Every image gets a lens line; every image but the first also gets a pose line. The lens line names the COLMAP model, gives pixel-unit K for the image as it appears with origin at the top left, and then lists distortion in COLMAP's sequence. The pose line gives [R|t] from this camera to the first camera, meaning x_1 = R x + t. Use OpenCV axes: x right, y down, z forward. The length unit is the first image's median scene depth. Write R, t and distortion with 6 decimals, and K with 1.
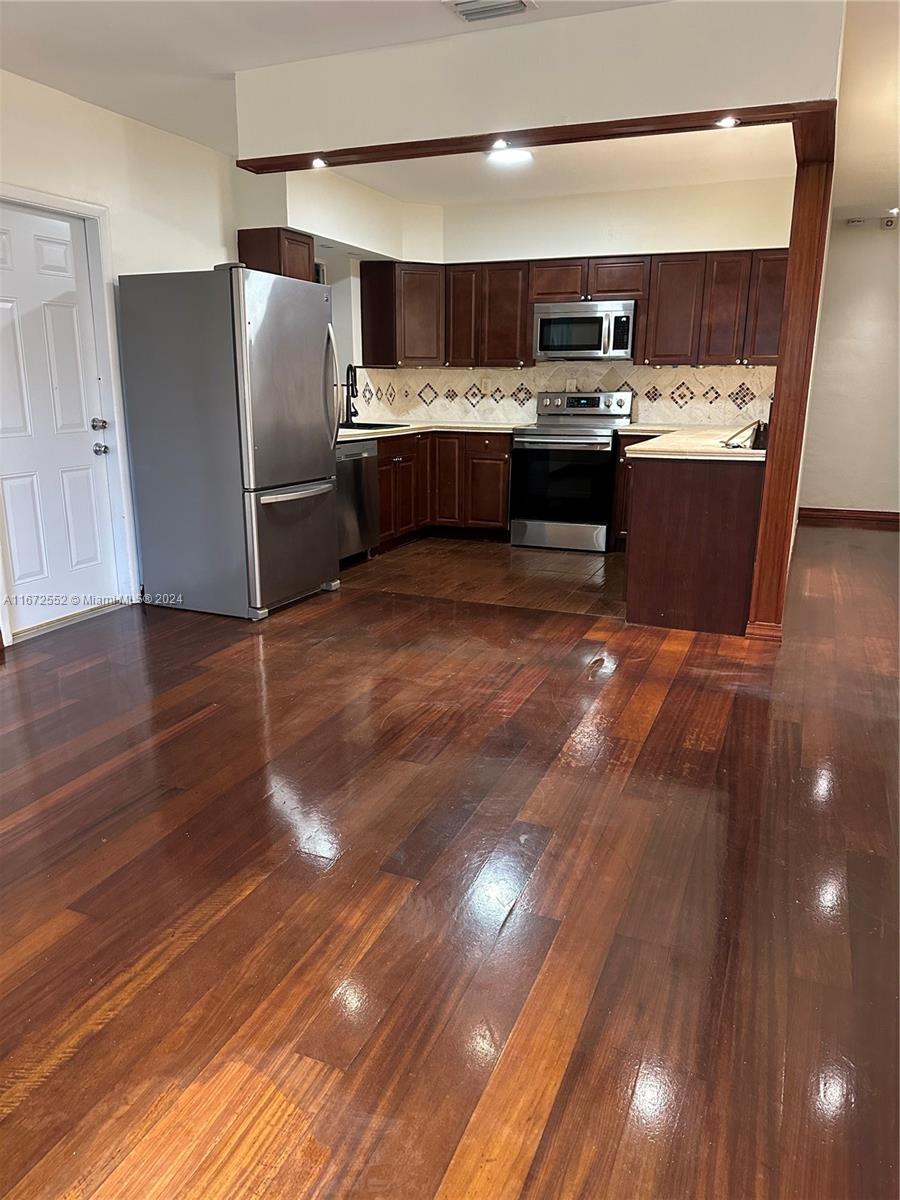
lens RADIAL K [[835.7, 0, 448.5], [0, 835.7, 589.0], [0, 0, 1]] dist [0.071155, -0.055207]
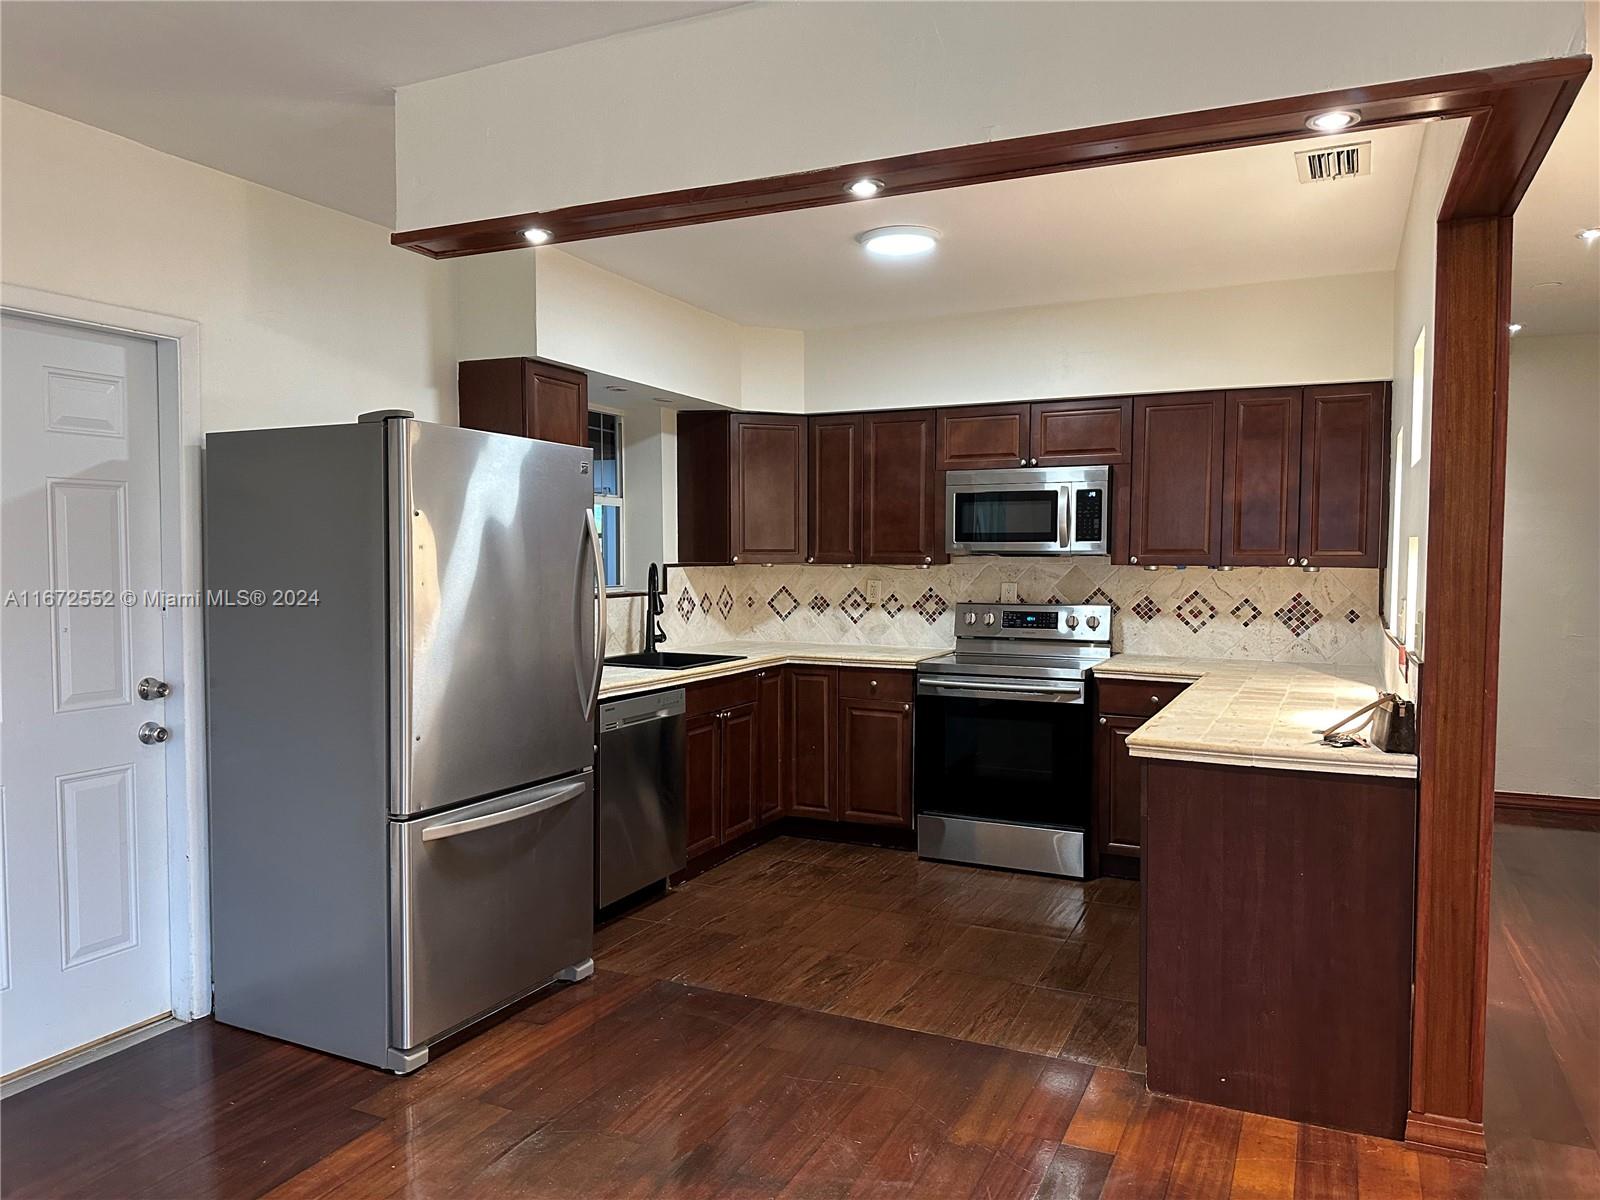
lens RADIAL K [[1114.3, 0, 803.7], [0, 1114.3, 594.7], [0, 0, 1]] dist [0.071155, -0.055207]
pose [[0.999306, -0.001937, -0.037206, 0.032459], [-0.005838, 0.978173, -0.207709, -0.091735], [0.036797, 0.207782, 0.977483, 0.249607]]
